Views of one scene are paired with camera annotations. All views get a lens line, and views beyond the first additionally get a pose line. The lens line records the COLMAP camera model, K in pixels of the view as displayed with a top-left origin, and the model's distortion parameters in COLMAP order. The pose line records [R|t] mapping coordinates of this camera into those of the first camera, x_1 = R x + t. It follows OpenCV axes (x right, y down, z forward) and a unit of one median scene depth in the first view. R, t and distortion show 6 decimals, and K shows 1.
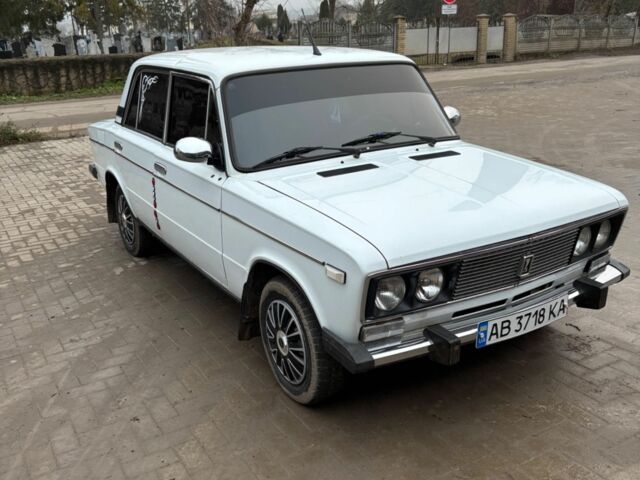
lens RADIAL K [[667.5, 0, 319.4], [0, 667.5, 238.9], [0, 0, 1]] dist [0.024897, 0.000000]
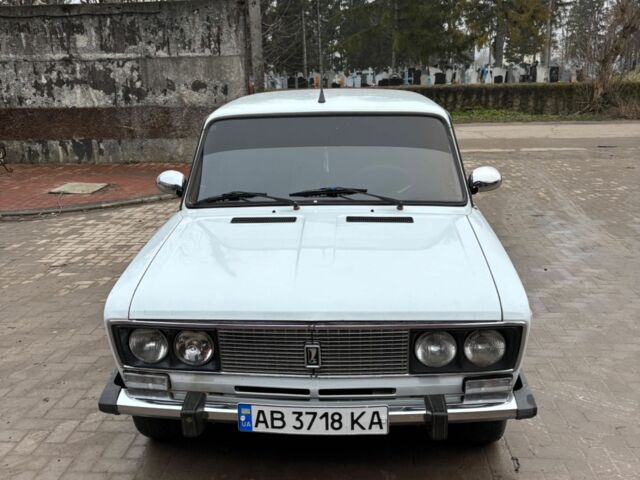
lens RADIAL K [[667.5, 0, 320.4], [0, 667.5, 236.8], [0, 0, 1]] dist [0.024897, 0.000000]
pose [[0.815313, 0.161099, -0.556157, 0.749592], [-0.183697, 0.982862, 0.015405, -0.124142], [0.549108, 0.089605, 0.830934, 0.263874]]
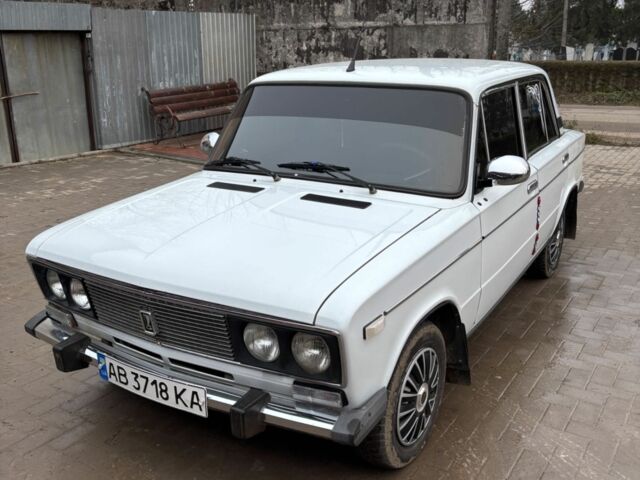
lens RADIAL K [[667.5, 0, 324.1], [0, 667.5, 241.2], [0, 0, 1]] dist [0.024897, 0.000000]
pose [[0.441255, 0.287607, -0.850045, 1.084840], [-0.280599, 0.943972, 0.173729, -0.266907], [0.852384, 0.161863, 0.497234, 0.722722]]
